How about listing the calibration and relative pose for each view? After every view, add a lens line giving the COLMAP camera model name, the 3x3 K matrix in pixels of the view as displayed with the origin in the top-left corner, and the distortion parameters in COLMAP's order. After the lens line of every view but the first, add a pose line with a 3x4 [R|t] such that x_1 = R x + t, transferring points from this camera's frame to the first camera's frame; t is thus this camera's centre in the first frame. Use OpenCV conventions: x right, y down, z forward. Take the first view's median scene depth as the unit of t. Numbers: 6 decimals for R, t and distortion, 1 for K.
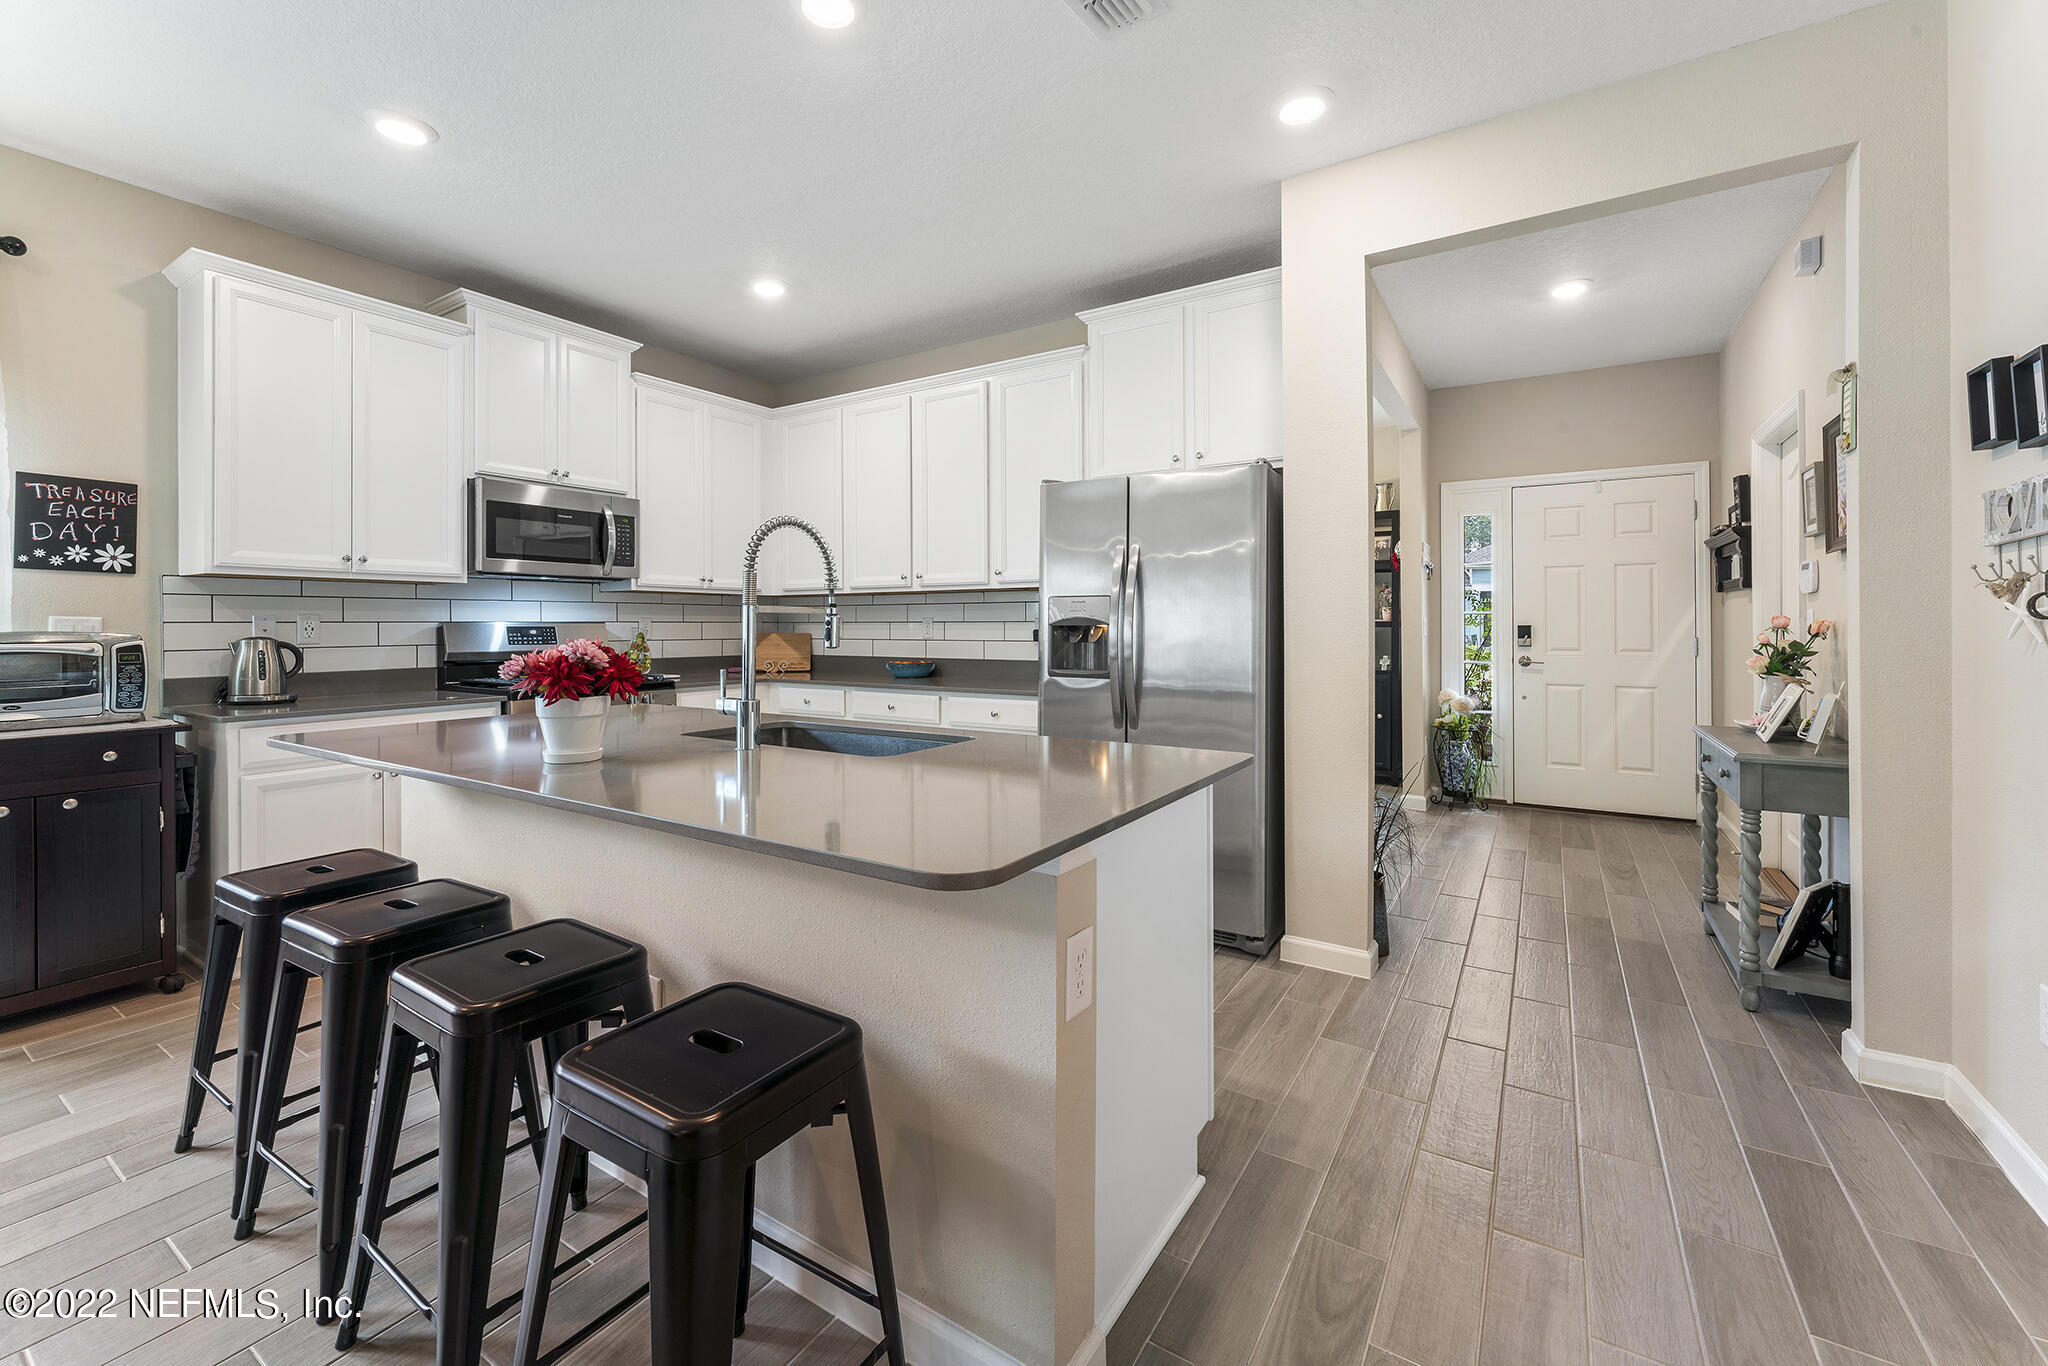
lens RADIAL K [[827.9, 0, 1016.1], [0, 827.9, 628.6], [0, 0, 1]] dist [0.000168, 0.000009]
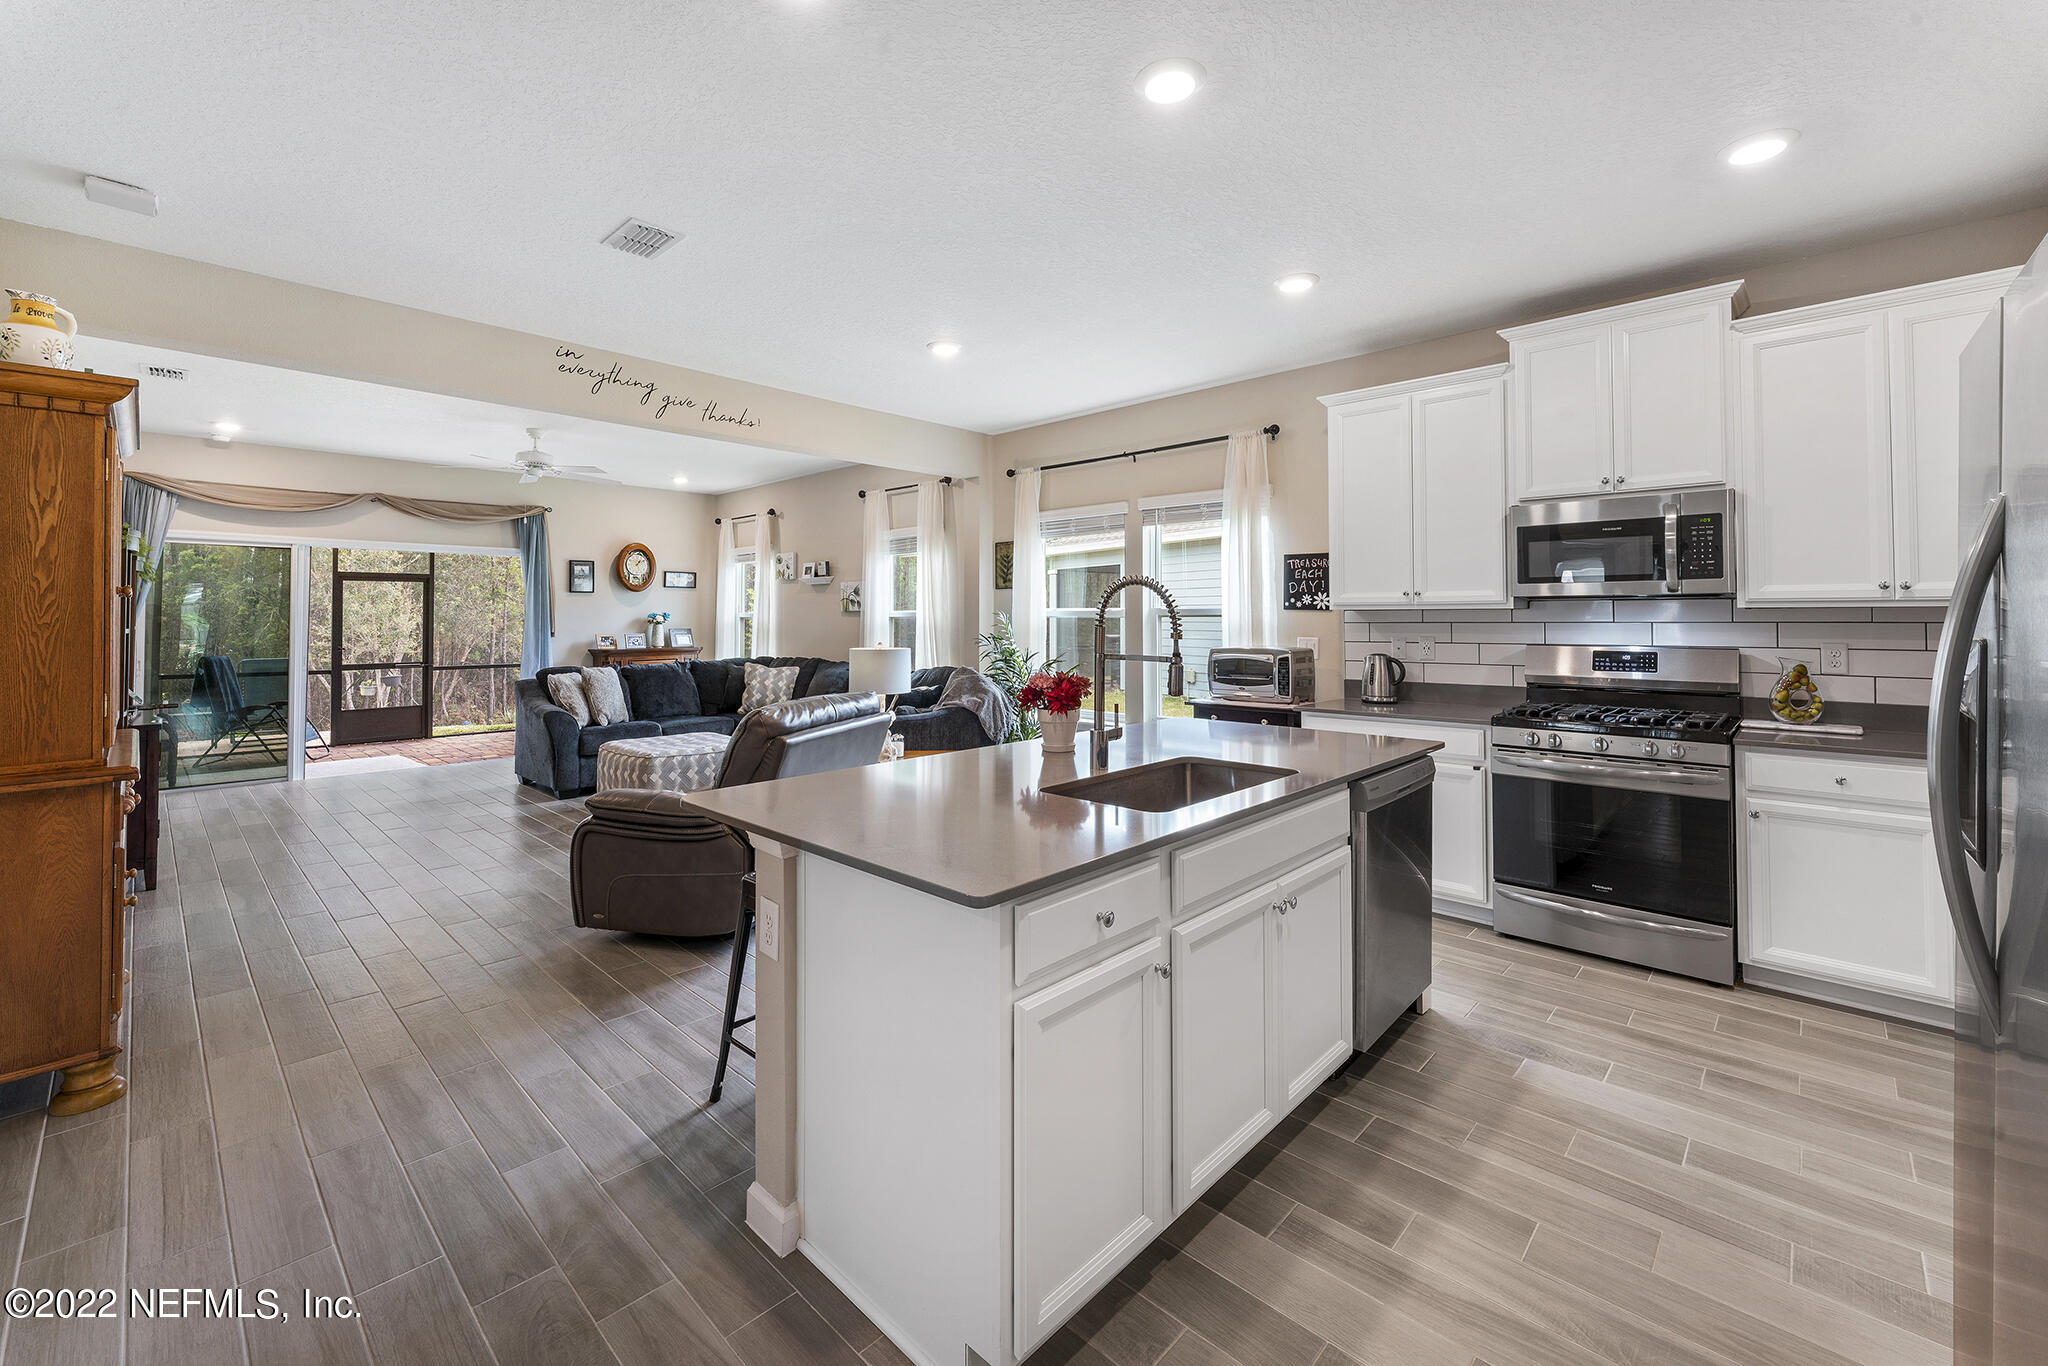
lens RADIAL K [[833.8, 0, 1018.3], [0, 833.8, 606.2], [0, 0, 1]] dist [-0.001468, -0.000251]
pose [[-0.188058, -0.012249, -0.982081, 0.502610], [-0.002814, 0.999925, -0.011933, -0.045497], [0.982154, 0.000520, -0.188079, 0.610733]]
